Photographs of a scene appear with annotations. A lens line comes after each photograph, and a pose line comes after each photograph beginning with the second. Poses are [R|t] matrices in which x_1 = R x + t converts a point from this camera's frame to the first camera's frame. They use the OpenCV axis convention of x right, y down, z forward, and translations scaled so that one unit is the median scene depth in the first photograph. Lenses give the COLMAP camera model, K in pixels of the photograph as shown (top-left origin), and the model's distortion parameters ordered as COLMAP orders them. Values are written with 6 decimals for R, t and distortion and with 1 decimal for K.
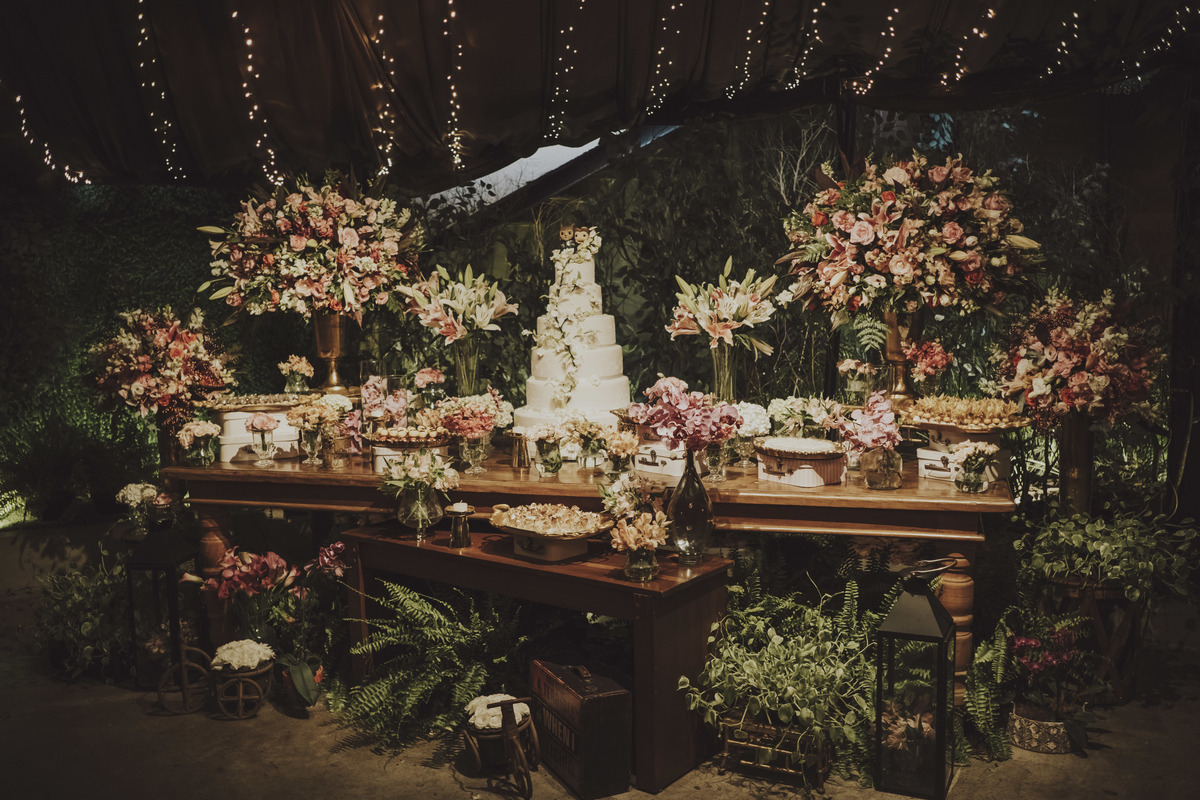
lens RADIAL K [[1283.4, 0, 600.0], [0, 1283.4, 400.0], [0, 0, 1]] dist [-0.075793, 0.202671]
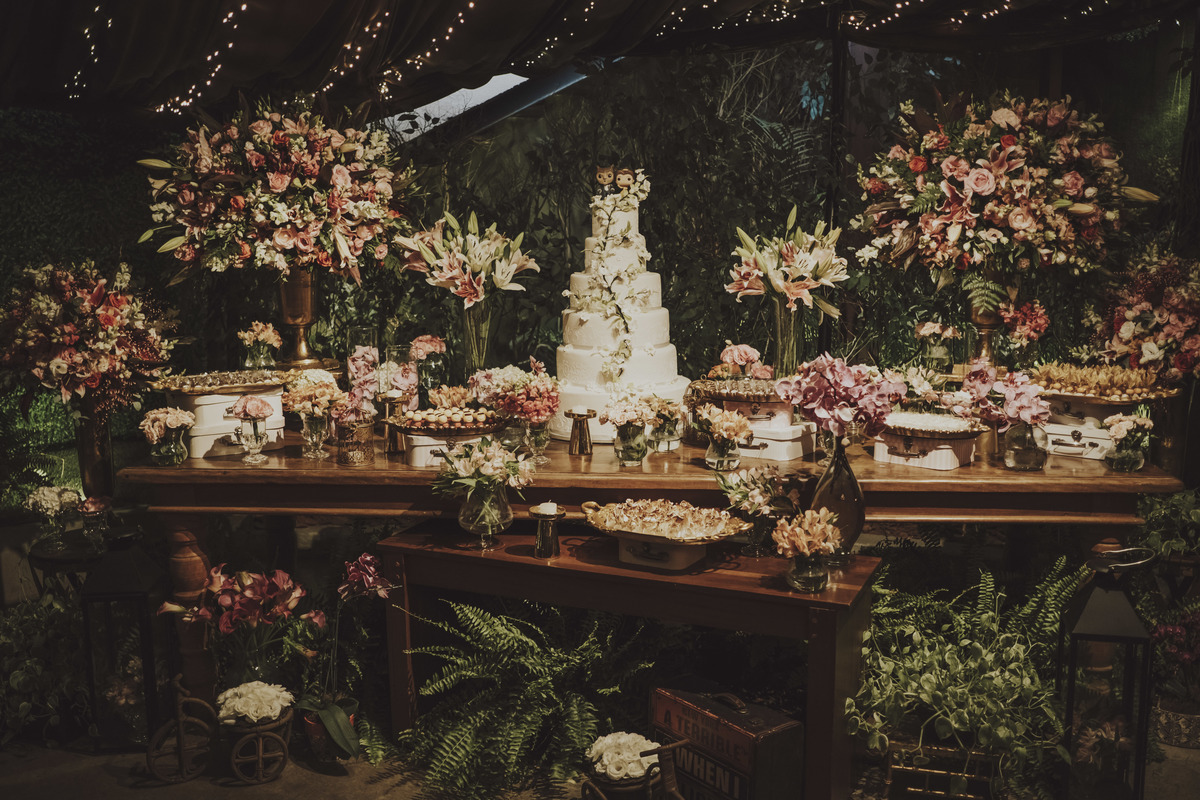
lens RADIAL K [[1283.4, 0, 600.0], [0, 1283.4, 400.0], [0, 0, 1]] dist [-0.075793, 0.202671]
pose [[0.972752, -0.022631, 0.230742, -0.241962], [0.013474, 0.999061, 0.041184, -0.017548], [-0.231457, -0.036953, 0.972143, 0.178144]]
